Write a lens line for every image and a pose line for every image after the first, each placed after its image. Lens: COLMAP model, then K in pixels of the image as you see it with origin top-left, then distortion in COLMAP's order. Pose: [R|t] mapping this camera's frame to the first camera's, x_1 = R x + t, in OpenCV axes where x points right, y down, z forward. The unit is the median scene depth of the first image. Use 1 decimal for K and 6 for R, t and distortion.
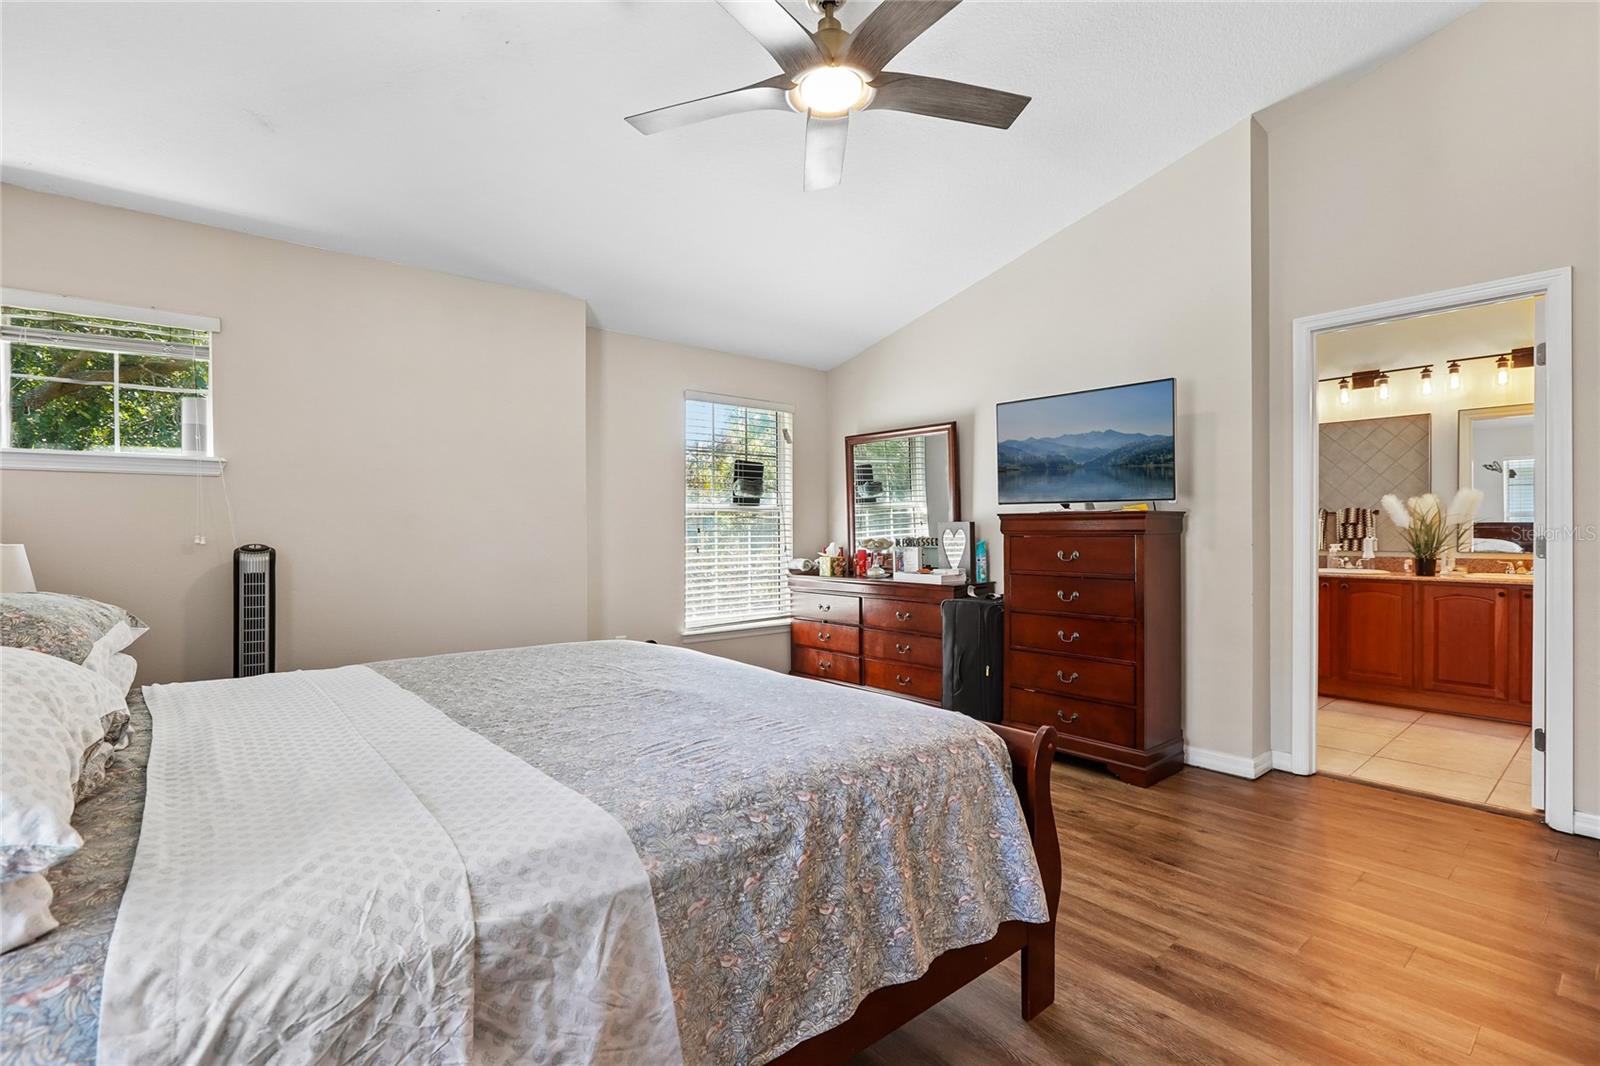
lens RADIAL K [[740.4, 0, 794.4], [0, 740.4, 533.7], [0, 0, 1]] dist [-0.024758, 0.012123]
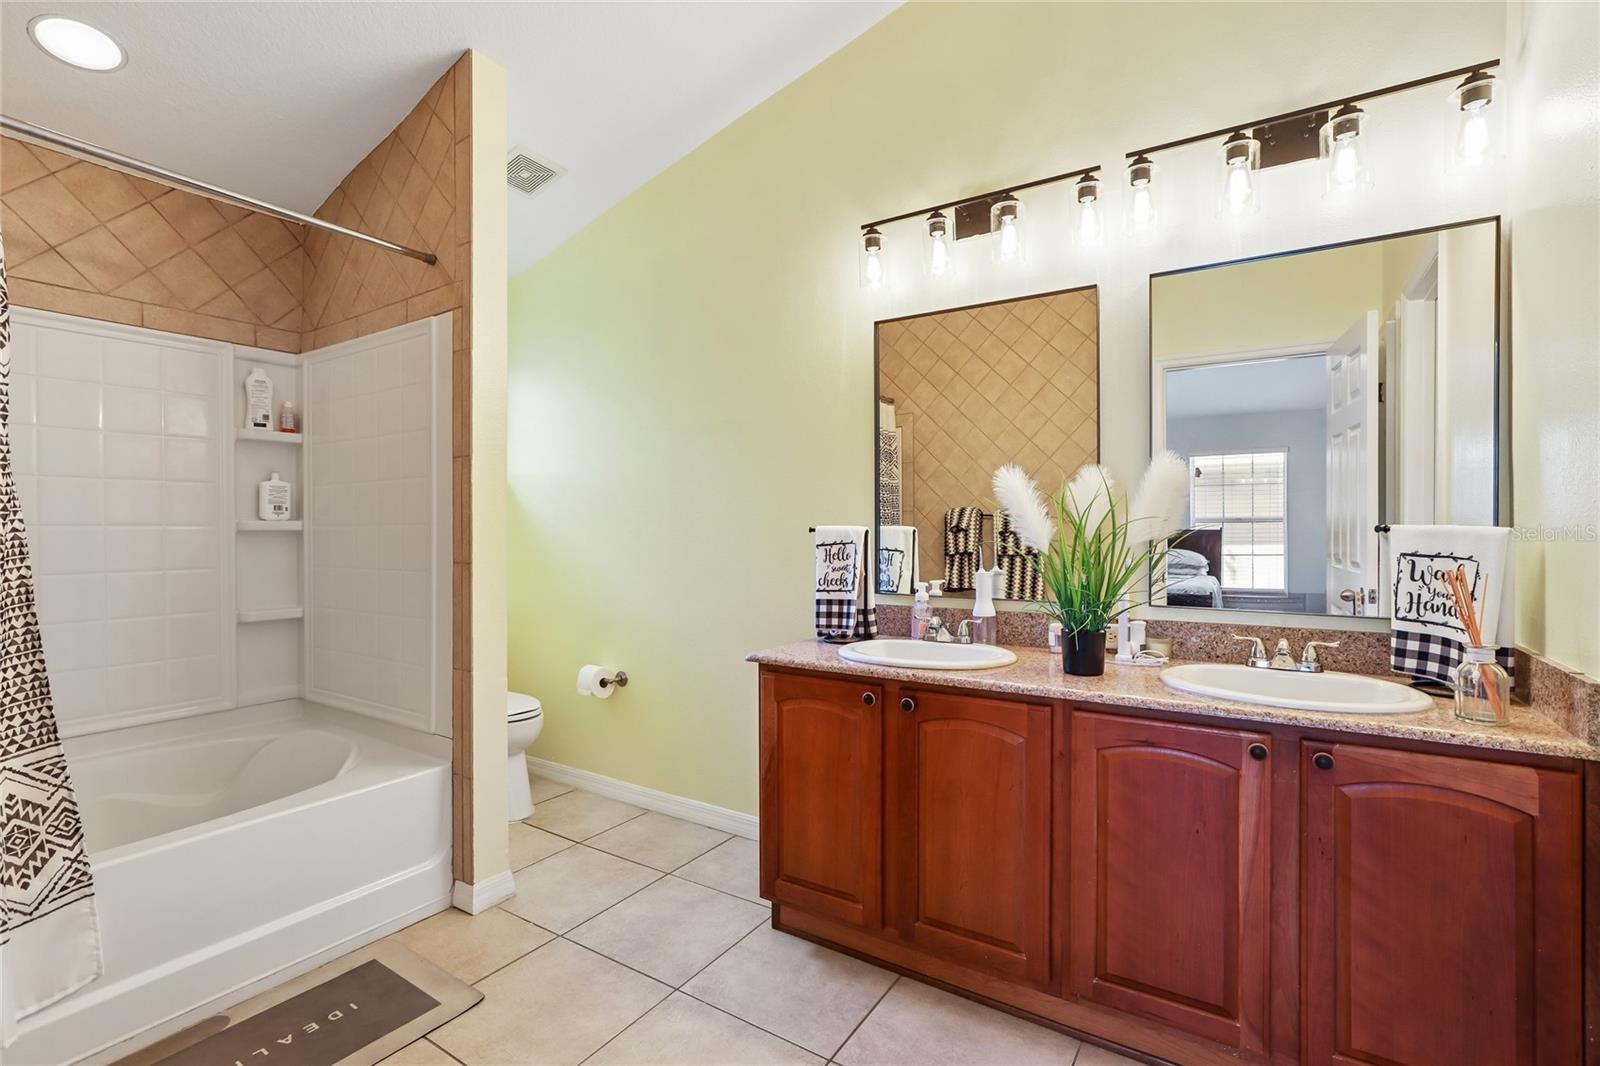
lens RADIAL K [[740.4, 0, 805.4], [0, 740.4, 528.6], [0, 0, 1]] dist [-0.024758, 0.012123]
pose [[0.954133, 0.004539, 0.299348, 0.590416], [-0.001631, 0.999949, -0.009964, -0.015481], [-0.299378, 0.009018, 0.954092, 0.654340]]
